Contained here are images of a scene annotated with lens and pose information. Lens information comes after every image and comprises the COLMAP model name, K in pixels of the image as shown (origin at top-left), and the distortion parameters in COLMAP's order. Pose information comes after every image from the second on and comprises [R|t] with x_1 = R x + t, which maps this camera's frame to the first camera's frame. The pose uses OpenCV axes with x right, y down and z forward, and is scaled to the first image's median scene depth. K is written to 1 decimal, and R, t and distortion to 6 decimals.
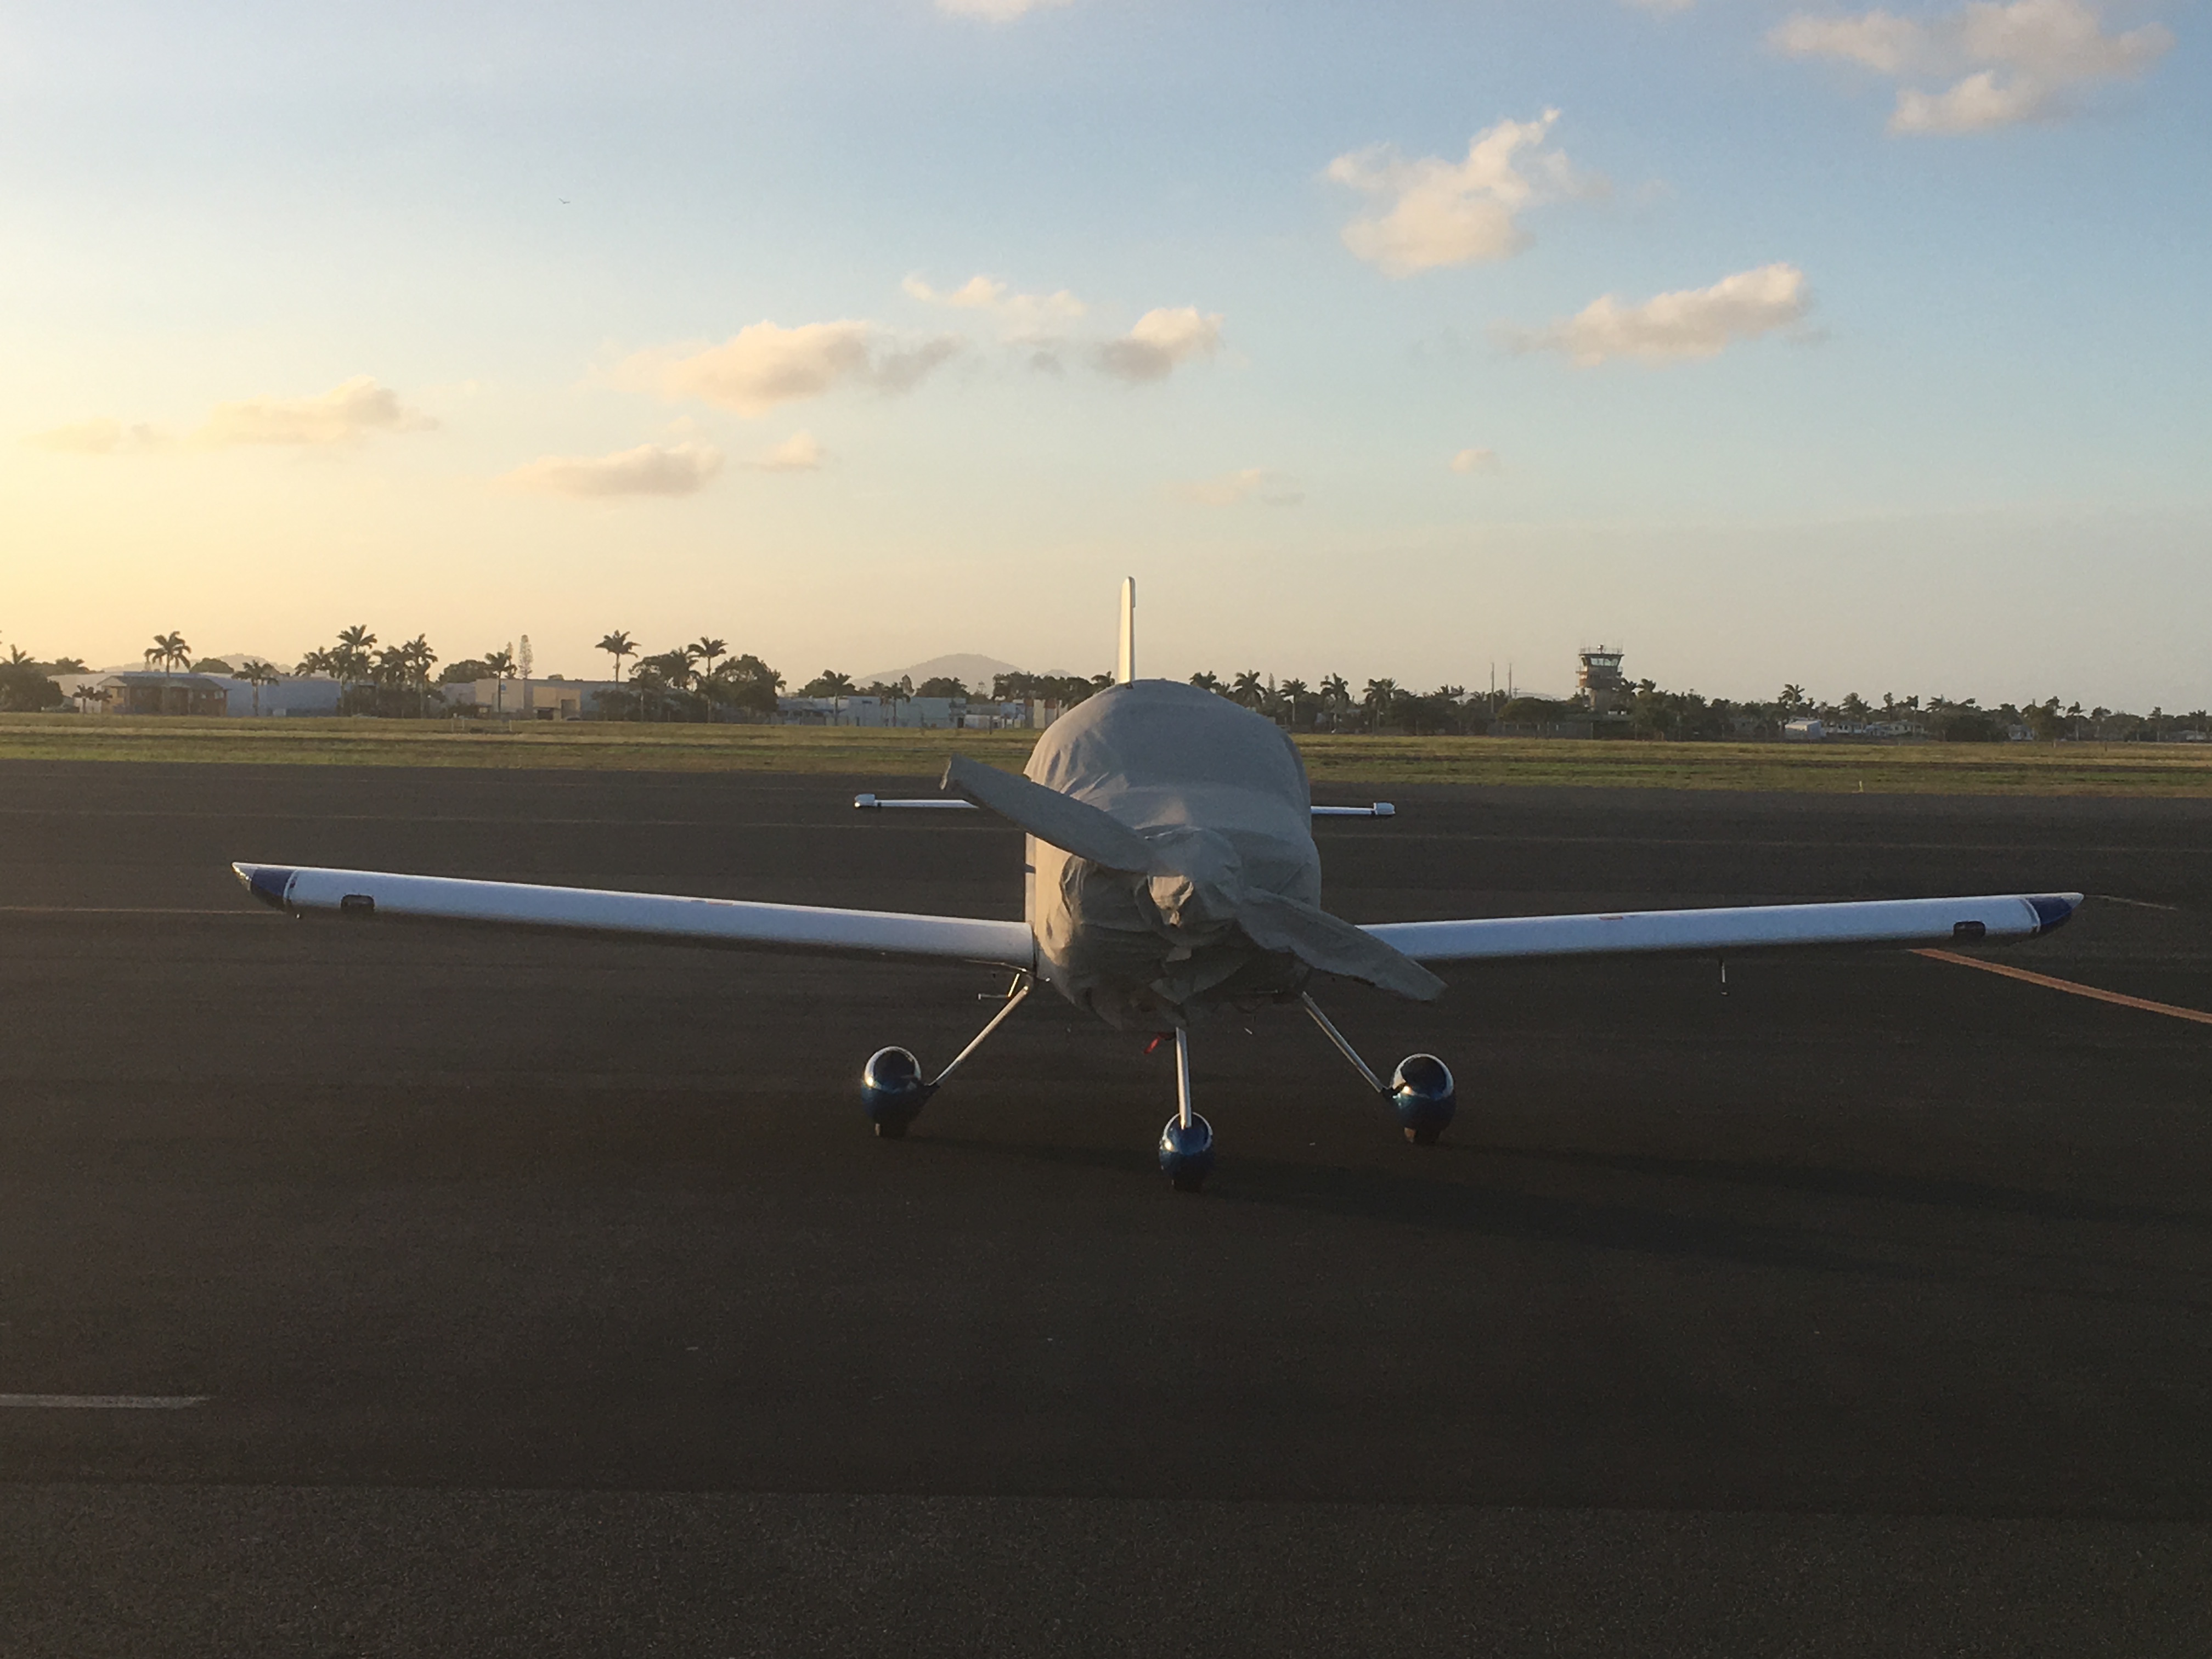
lens RADIAL K [[3186.6, 0, 1092.4], [0, 3186.6, 800.6], [0, 0, 1]] dist [0.060626, 0.096549]
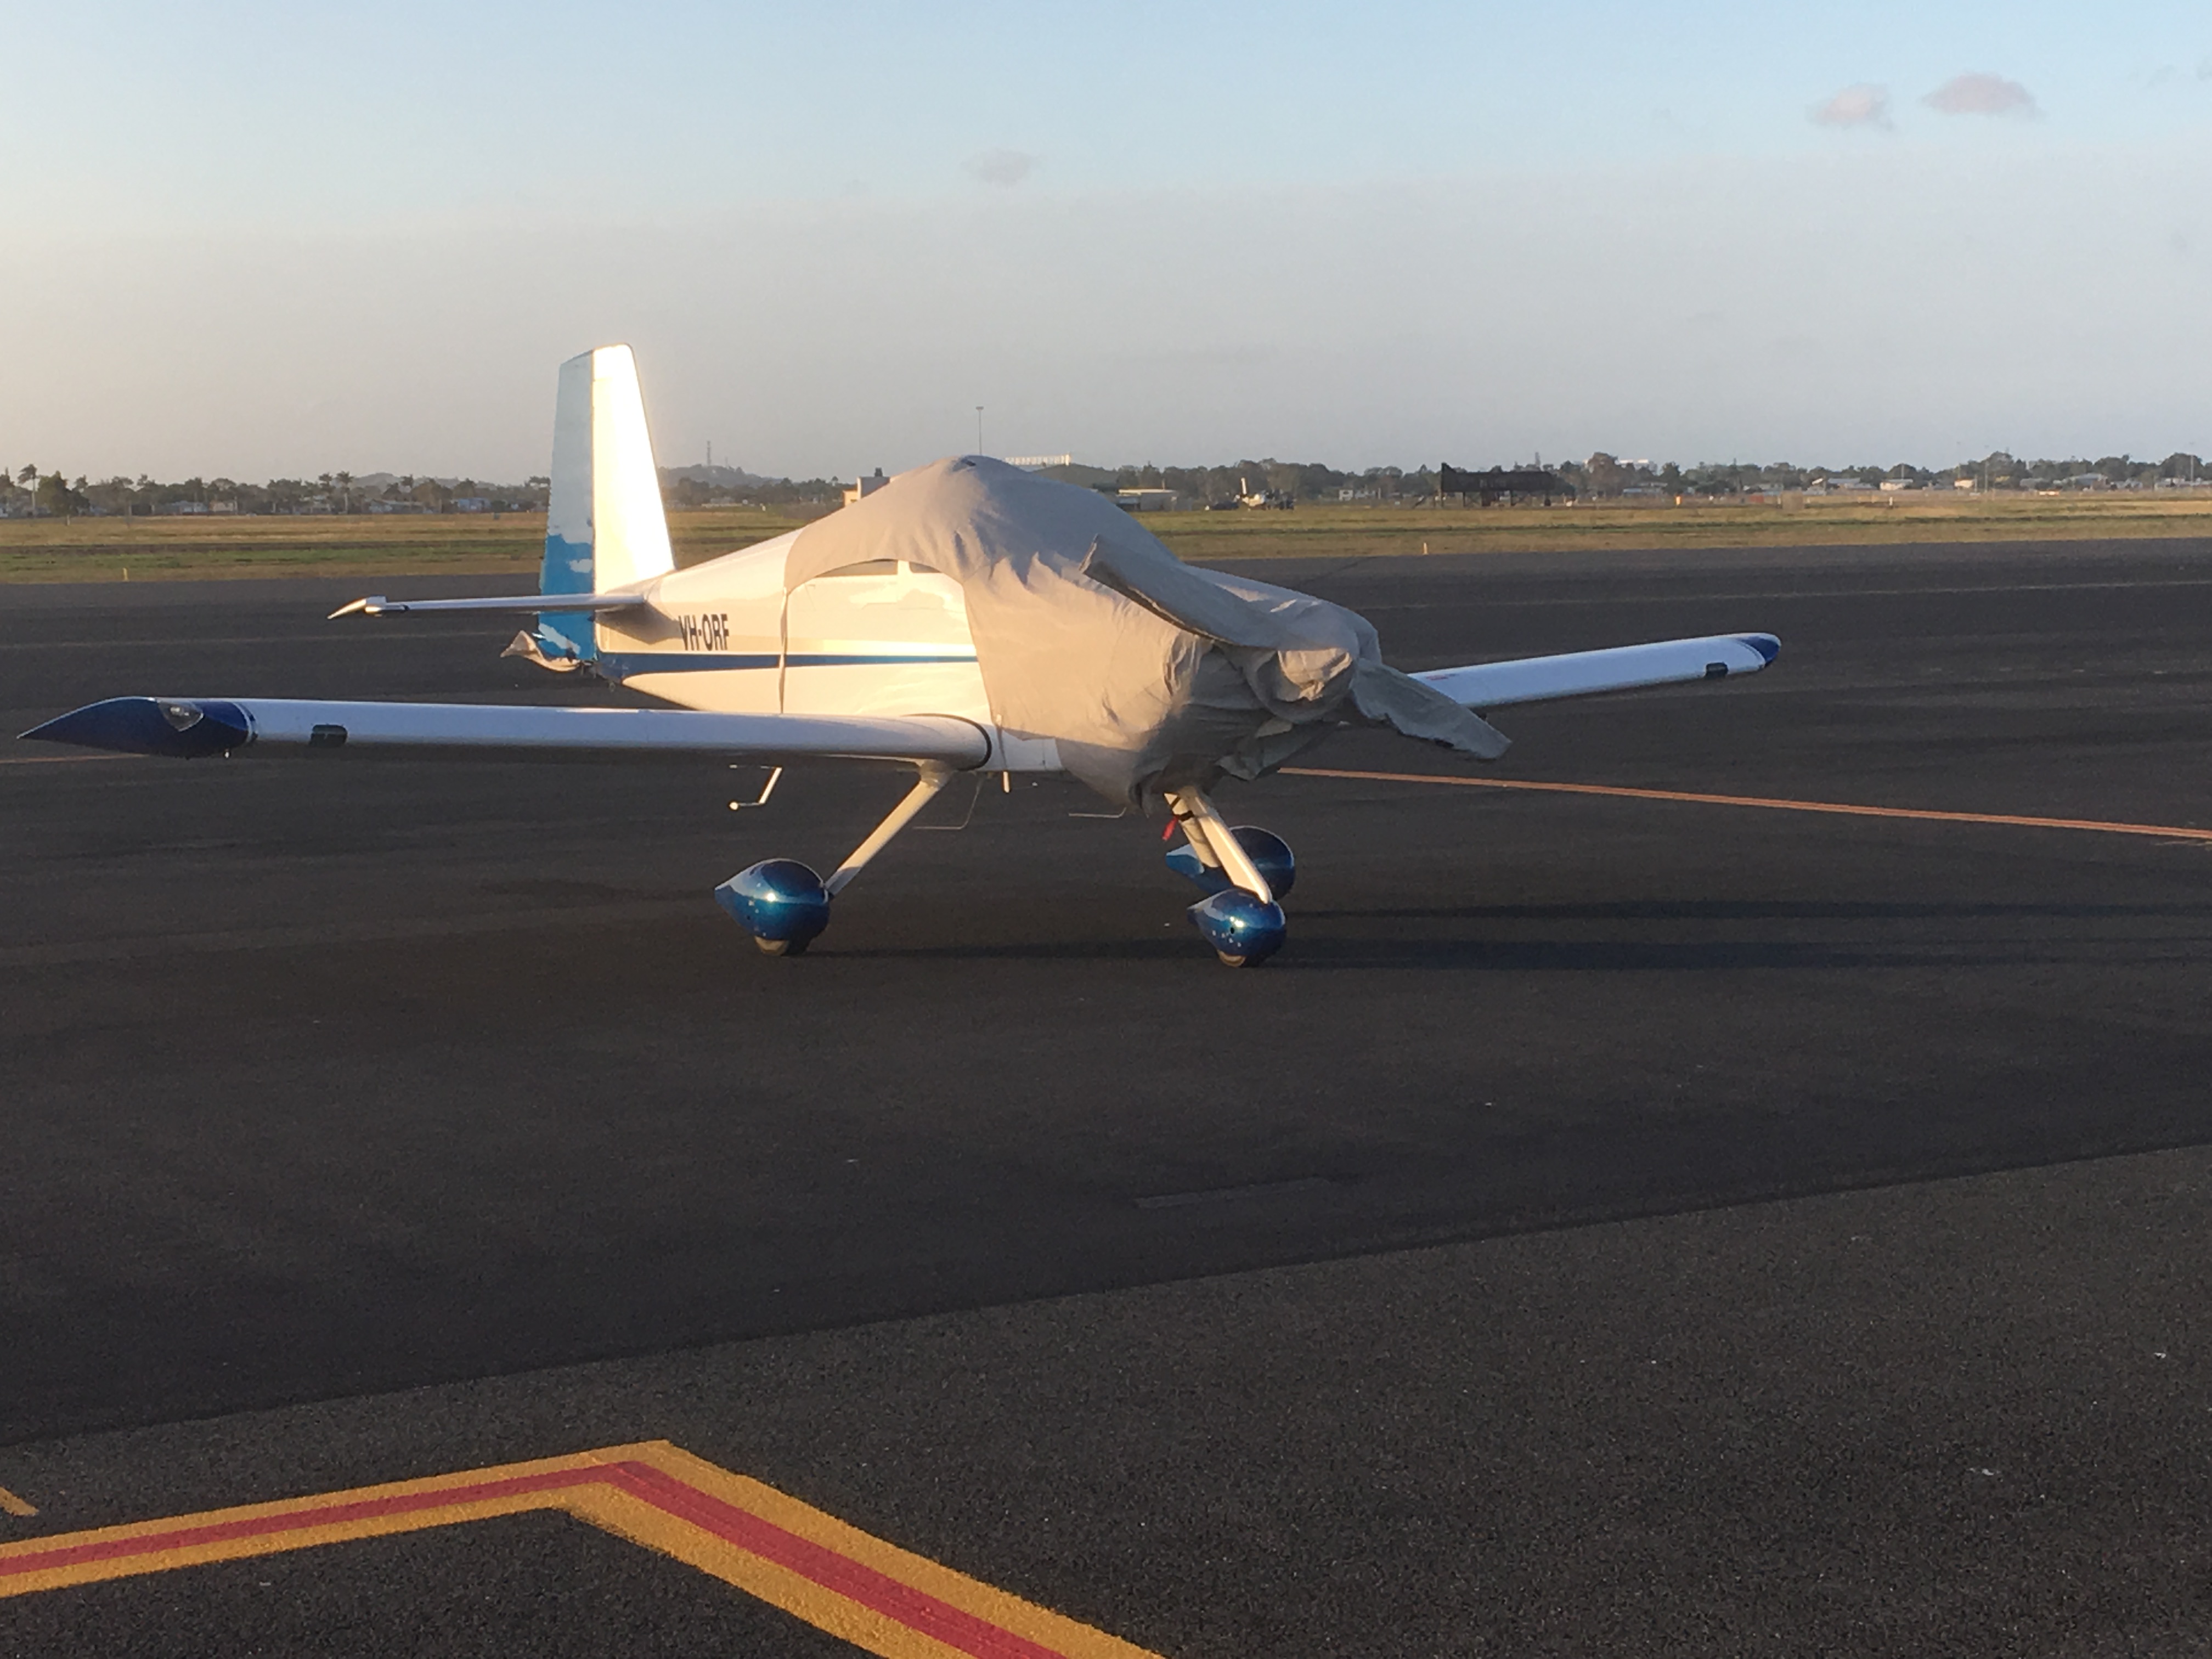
lens RADIAL K [[3848.2, 0, 1060.8], [0, 3848.2, 838.6], [0, 0, 1]] dist [0.051892, 0.147890]
pose [[0.842967, -0.074724, 0.532750, -0.118274], [0.040749, 0.996330, 0.075270, -0.001919], [-0.536420, -0.041741, 0.842918, 0.003493]]
